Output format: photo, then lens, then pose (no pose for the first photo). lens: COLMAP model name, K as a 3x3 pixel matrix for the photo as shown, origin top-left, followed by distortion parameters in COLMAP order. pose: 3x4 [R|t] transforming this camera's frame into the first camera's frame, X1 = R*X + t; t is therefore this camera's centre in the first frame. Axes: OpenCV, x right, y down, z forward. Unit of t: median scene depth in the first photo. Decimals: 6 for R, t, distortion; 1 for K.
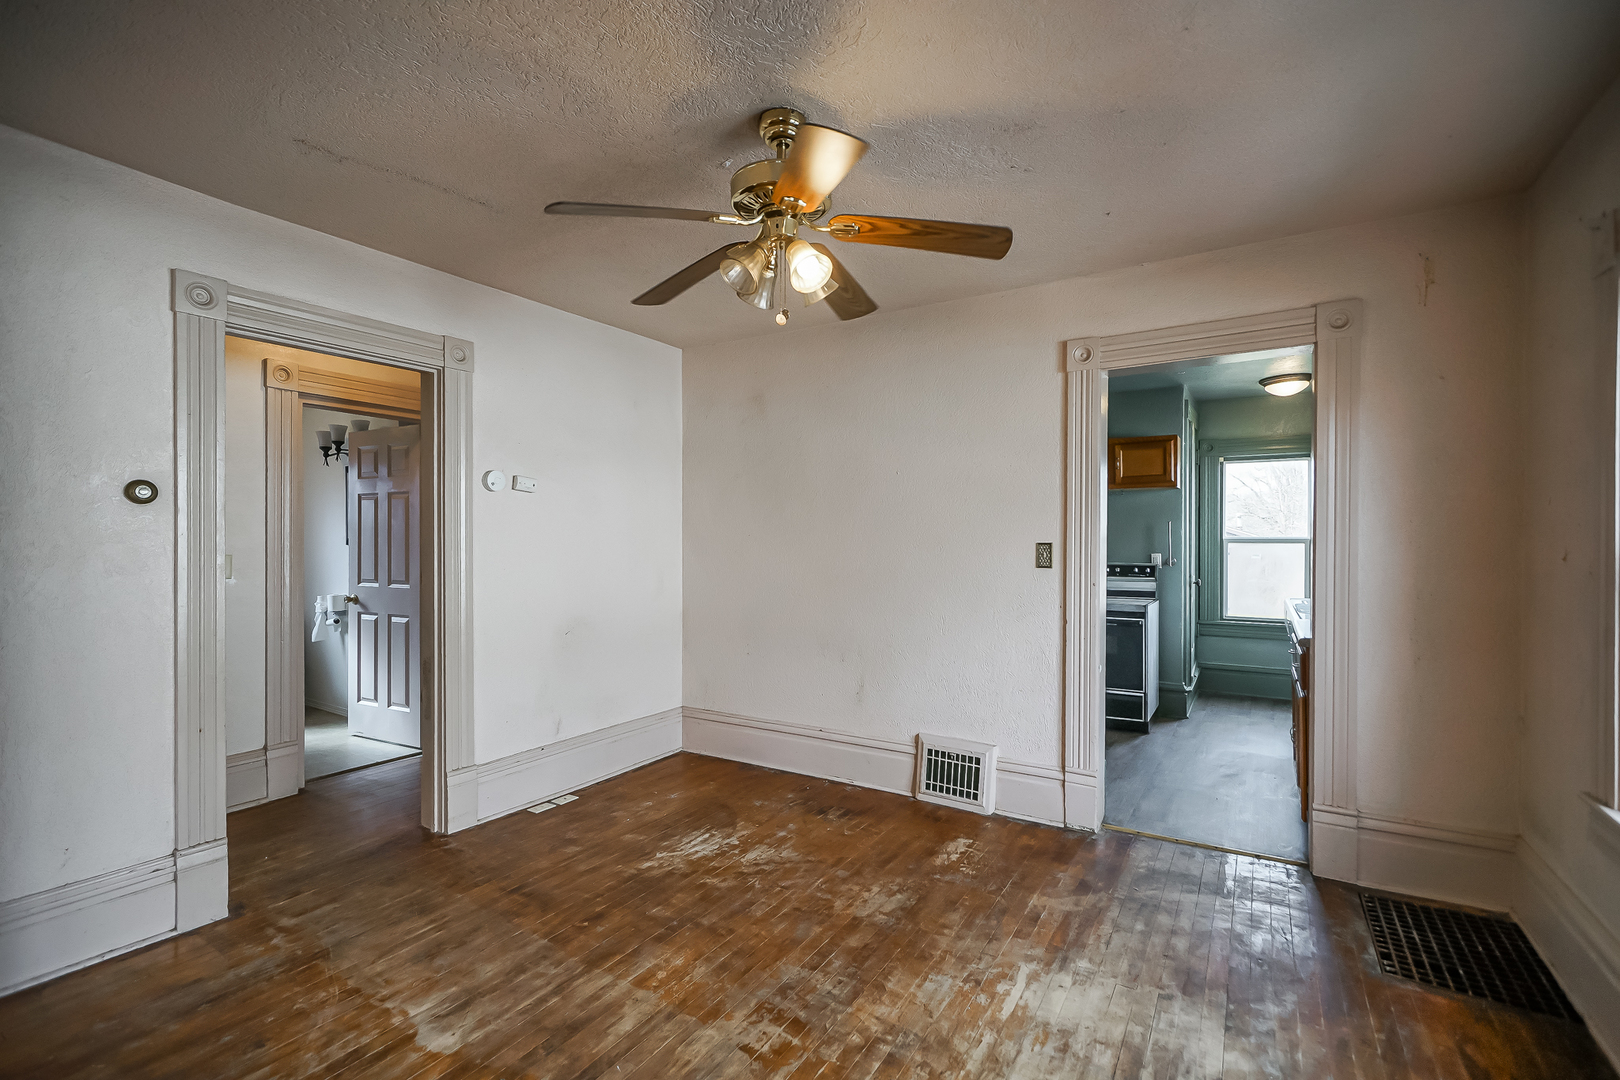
lens RADIAL K [[738.6, 0, 796.5], [0, 738.6, 534.4], [0, 0, 1]] dist [-0.006505, 0.002567]
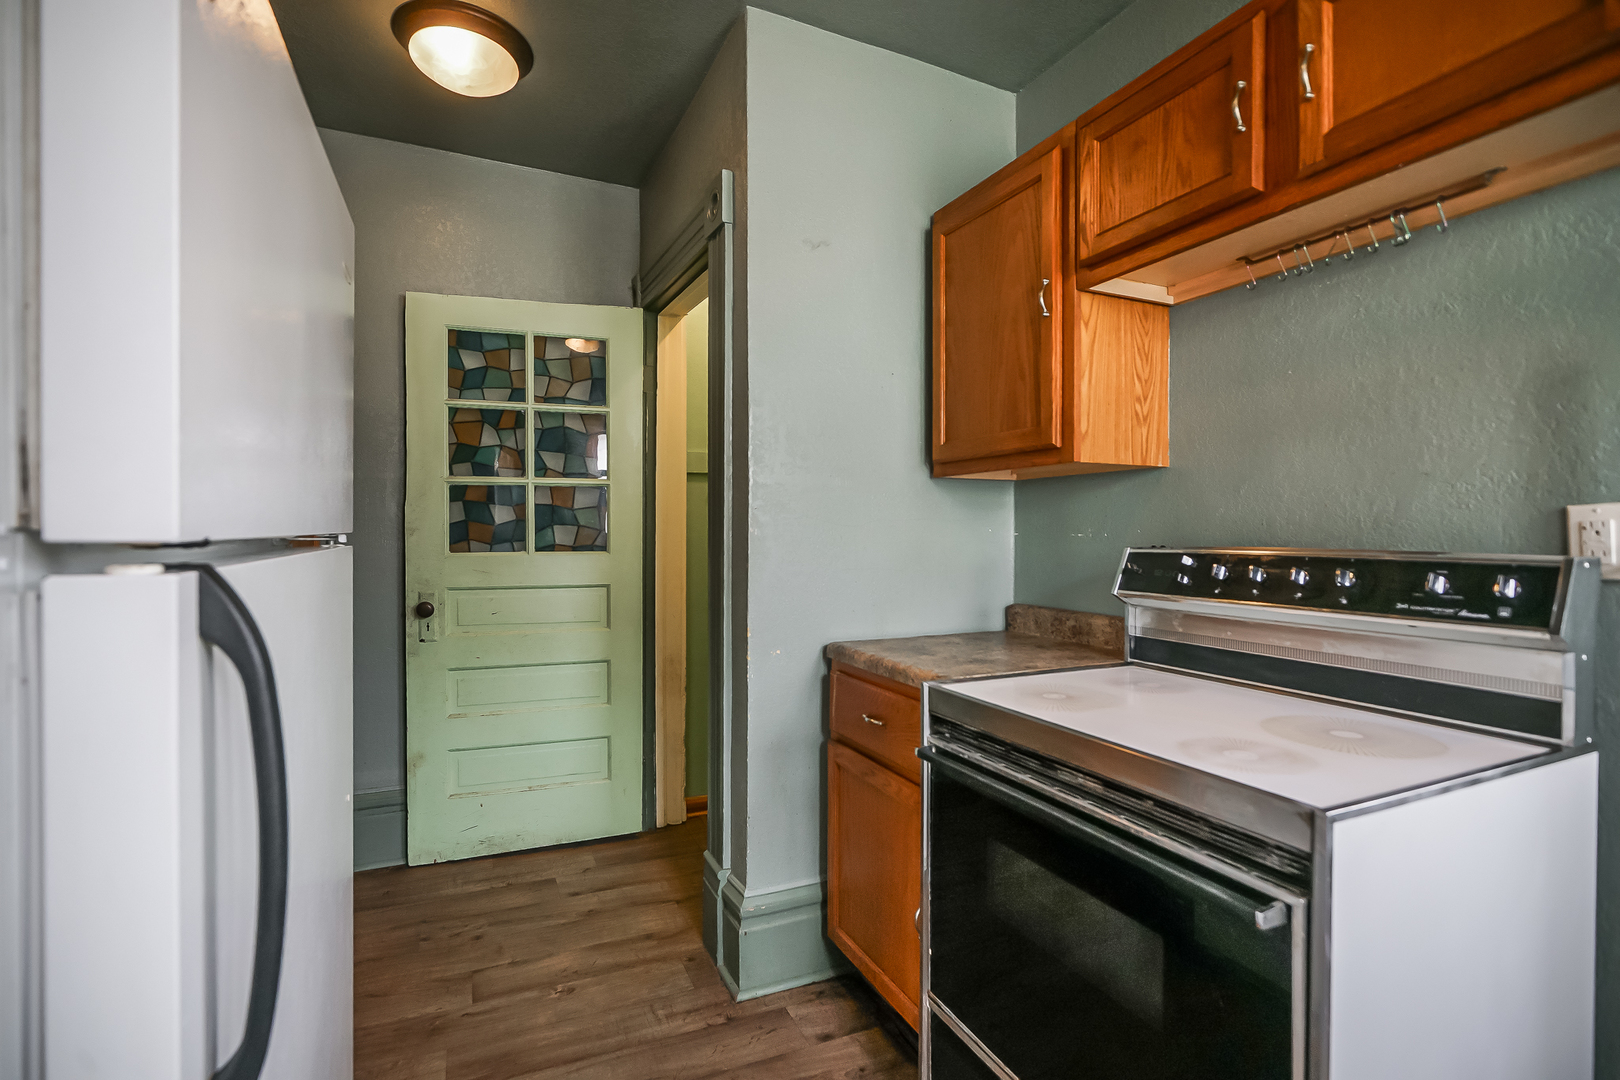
lens RADIAL K [[738.6, 0, 809.0], [0, 738.6, 535.3], [0, 0, 1]] dist [-0.006505, 0.002567]
pose [[0.848702, 0.011536, -0.528746, 0.662691], [-0.003538, 0.999864, 0.016136, 0.050291], [0.528860, -0.011824, 0.848627, 1.157147]]
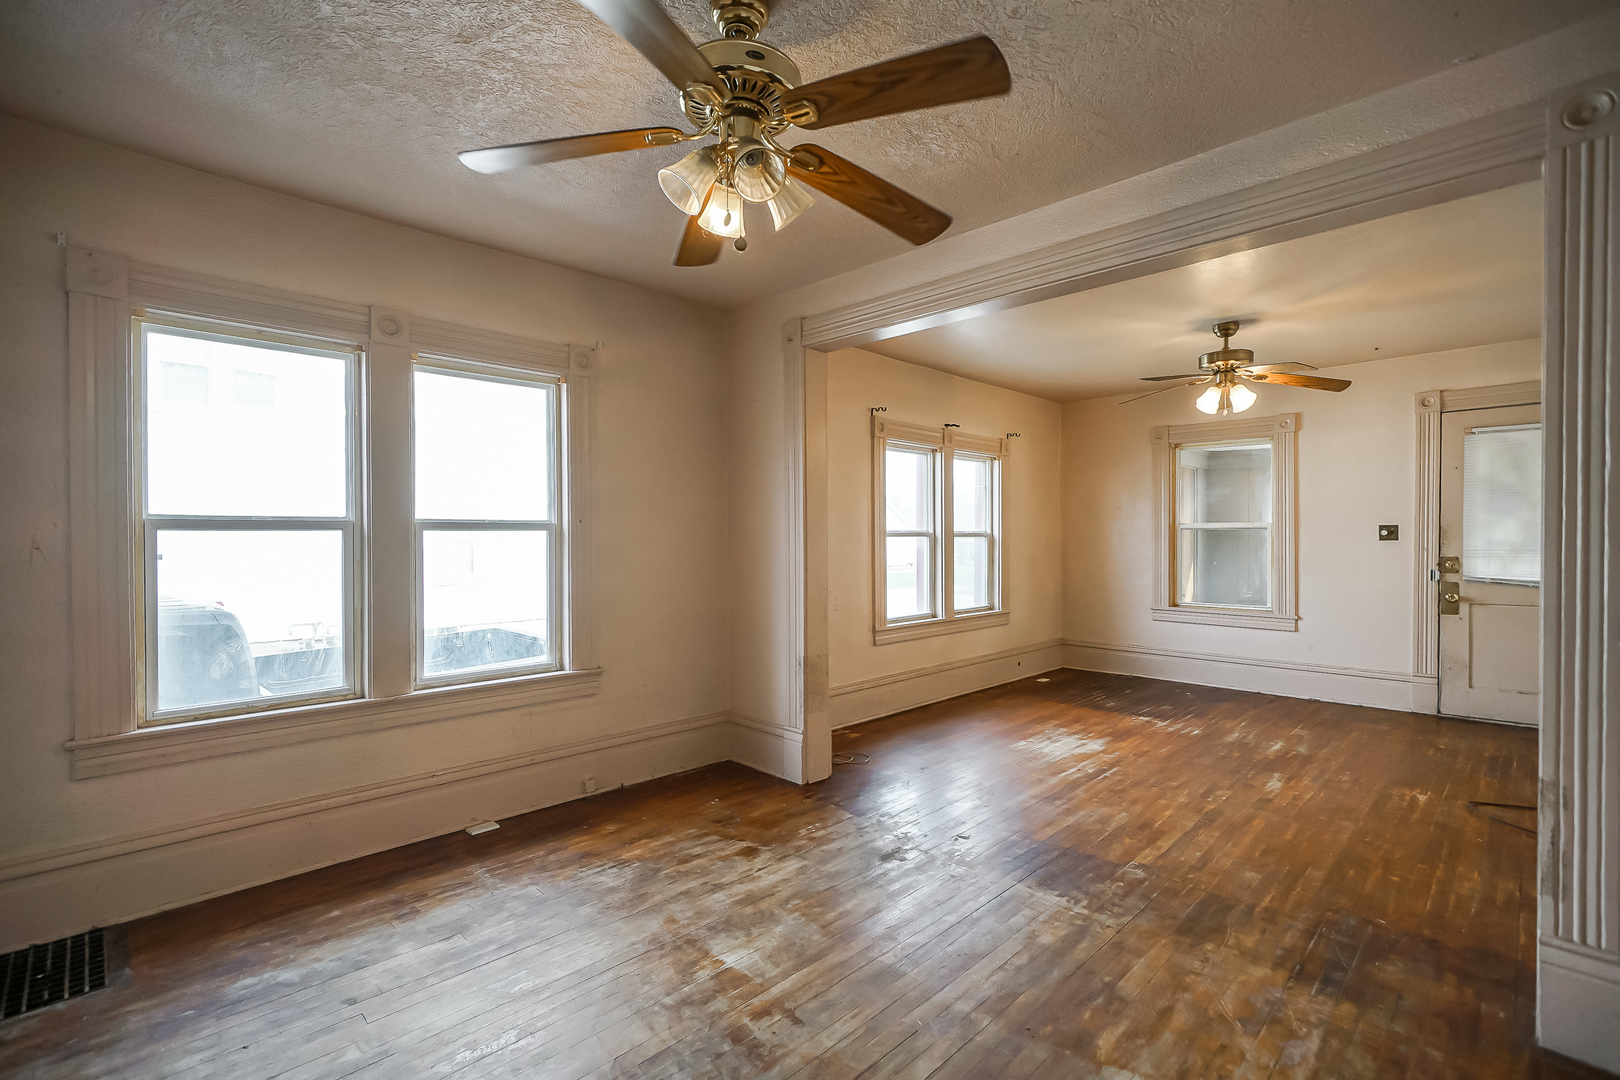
lens RADIAL K [[738.6, 0, 793.8], [0, 738.6, 546.9], [0, 0, 1]] dist [-0.006505, 0.002567]
pose [[-0.973285, -0.004697, 0.229553, -0.157354], [-0.003438, 0.999977, 0.005883, 0.022357], [-0.229576, 0.004937, -0.973278, 1.059651]]
